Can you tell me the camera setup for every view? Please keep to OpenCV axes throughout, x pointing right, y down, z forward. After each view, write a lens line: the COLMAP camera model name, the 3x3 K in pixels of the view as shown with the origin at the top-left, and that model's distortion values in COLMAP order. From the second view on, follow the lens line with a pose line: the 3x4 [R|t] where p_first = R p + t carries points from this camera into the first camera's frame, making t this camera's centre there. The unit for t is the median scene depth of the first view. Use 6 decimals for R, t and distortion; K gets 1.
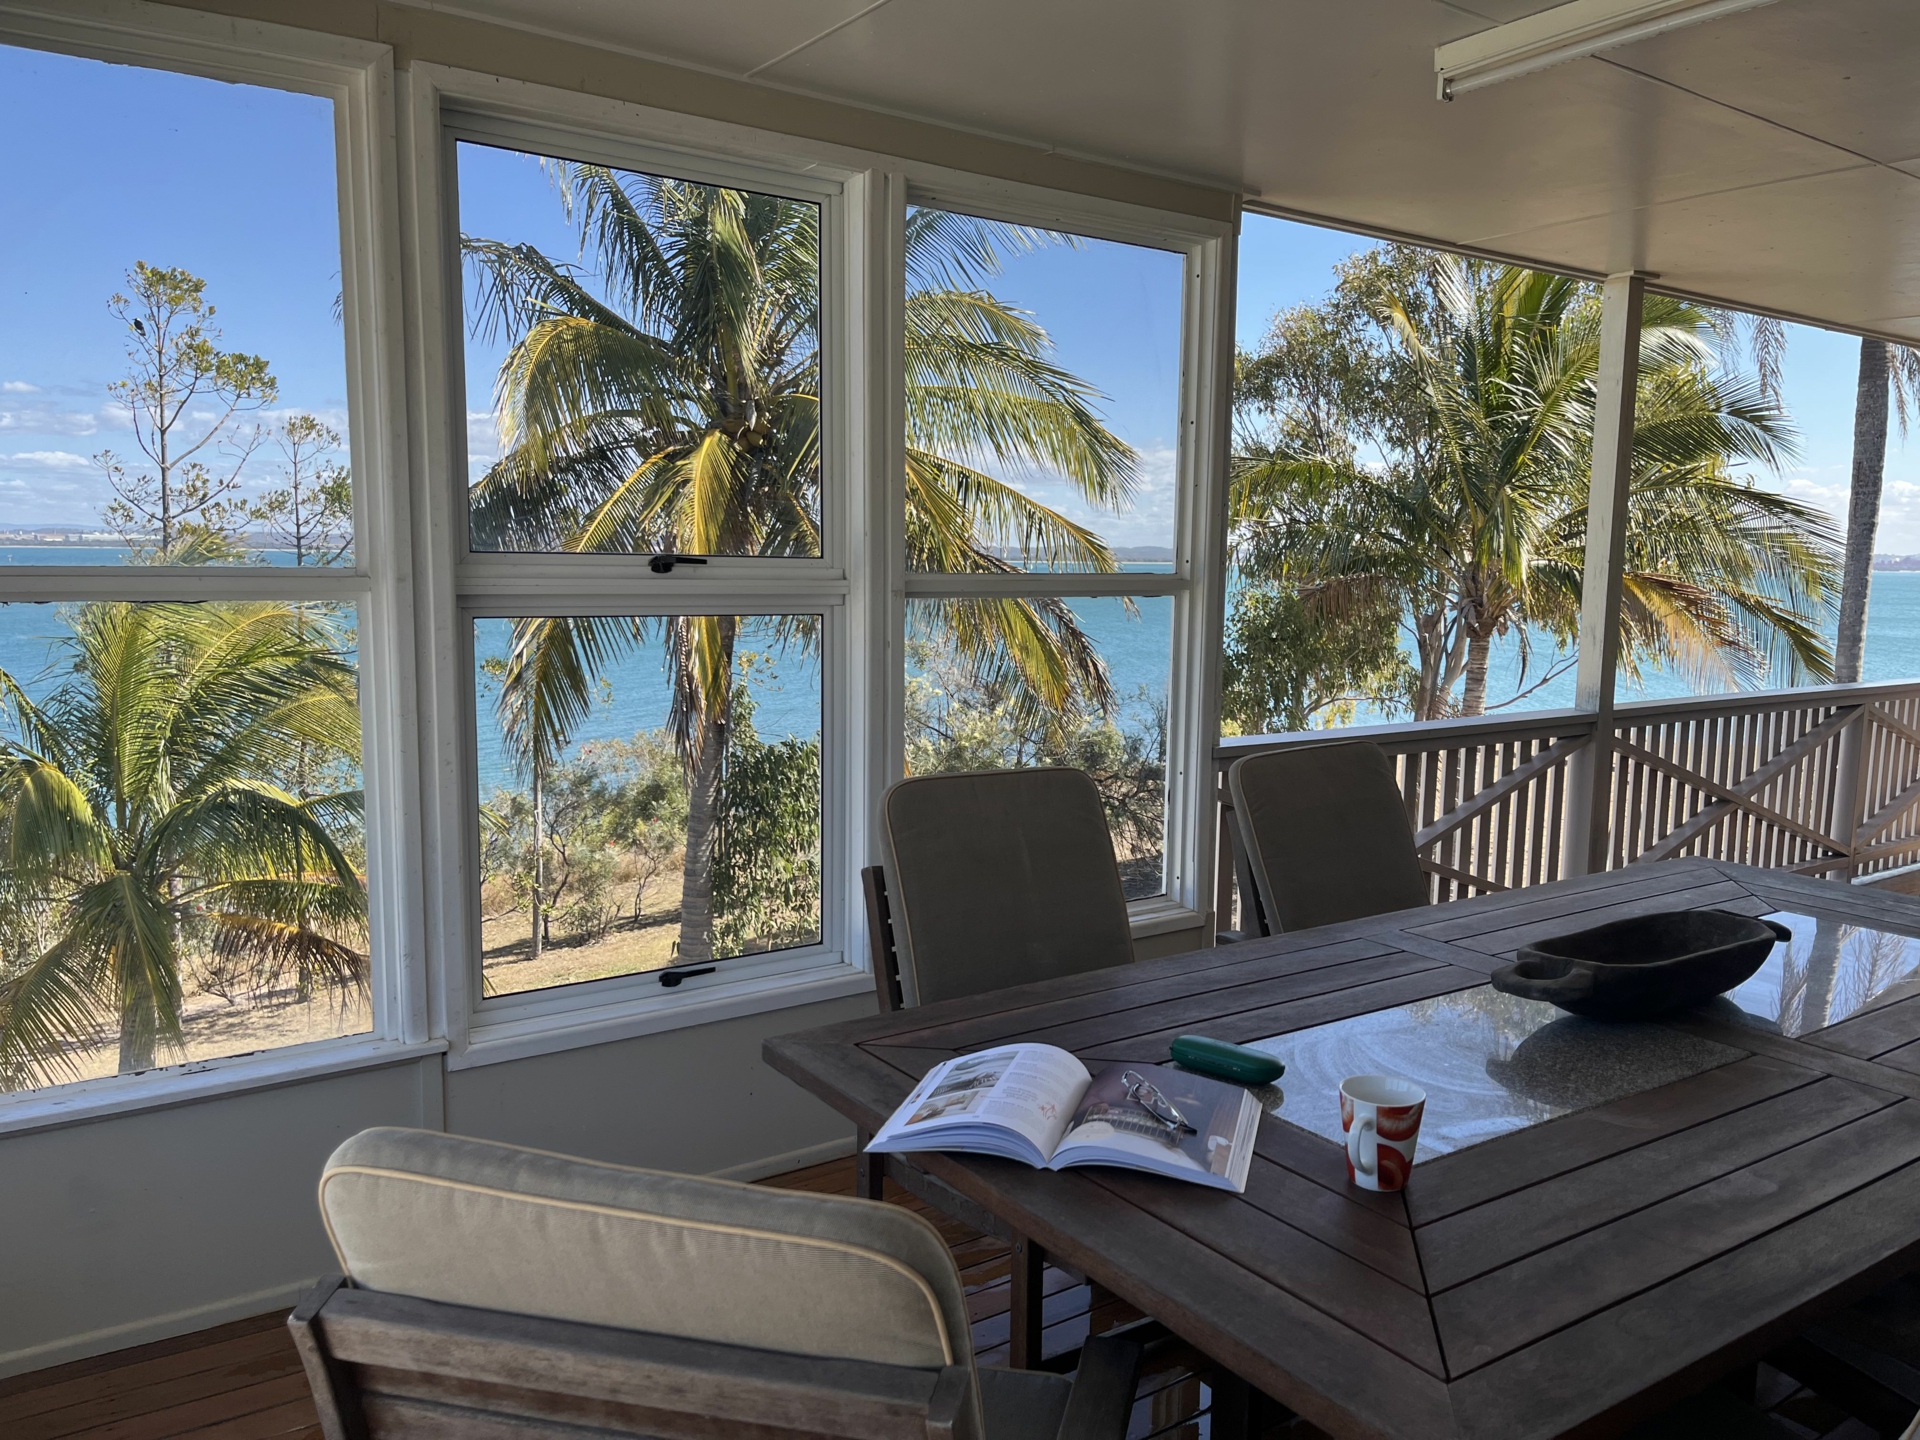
lens RADIAL K [[1448.7, 0, 970.4], [0, 1448.7, 718.8], [0, 0, 1]] dist [0.053846, -0.054368]
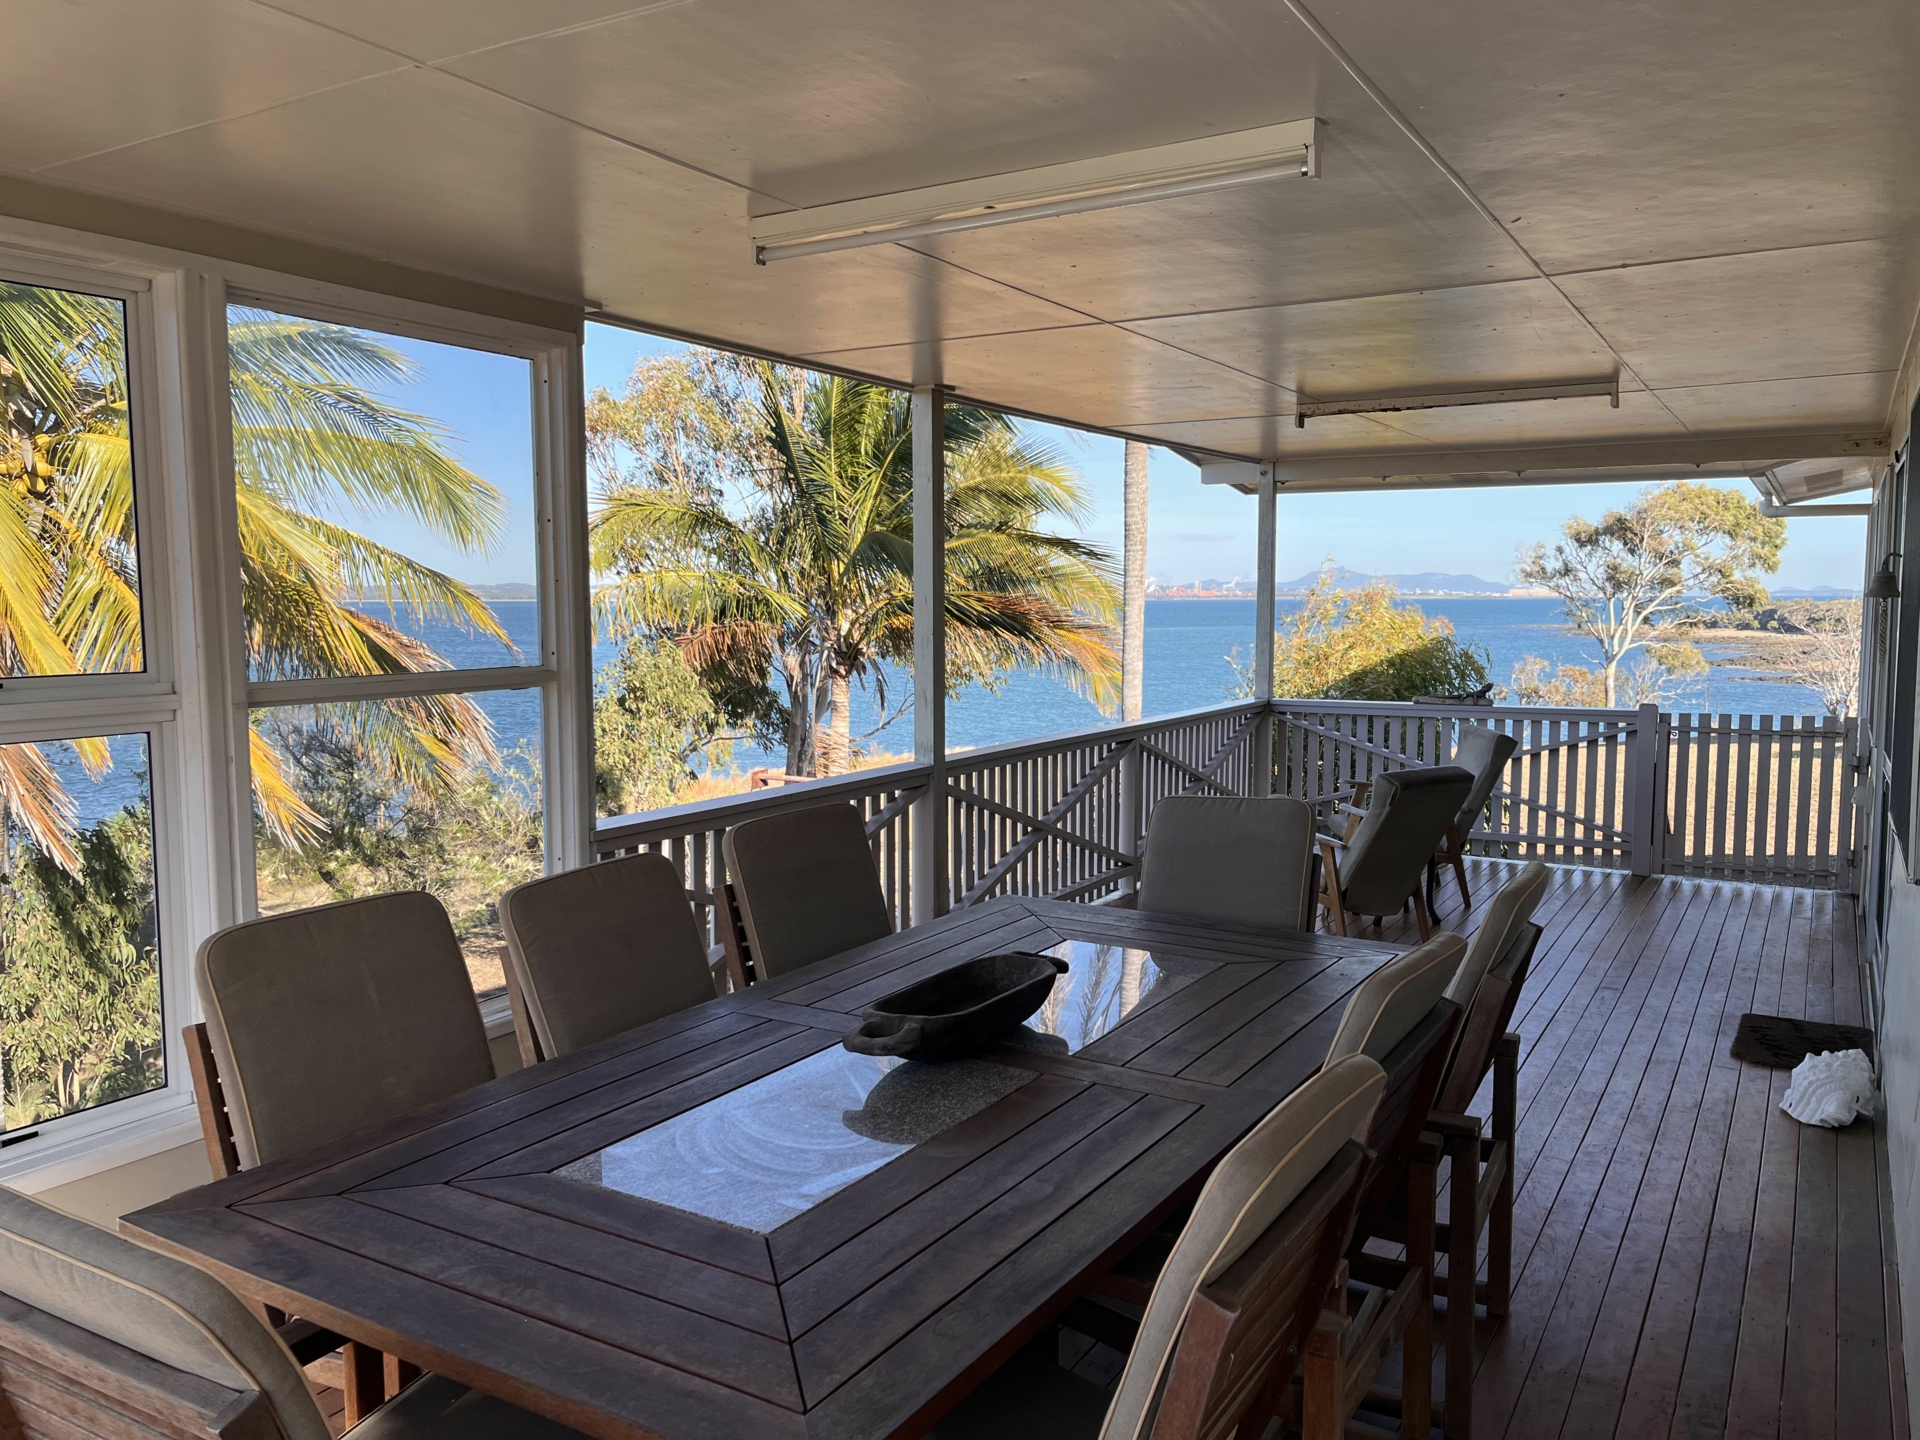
lens RADIAL K [[1448.7, 0, 959.9], [0, 1448.7, 729.9], [0, 0, 1]] dist [0.053846, -0.054368]
pose [[0.913487, -0.051947, 0.403539, -0.010359], [0.060249, 0.998152, -0.007896, -0.055821], [-0.402383, 0.031525, 0.914928, -0.104412]]
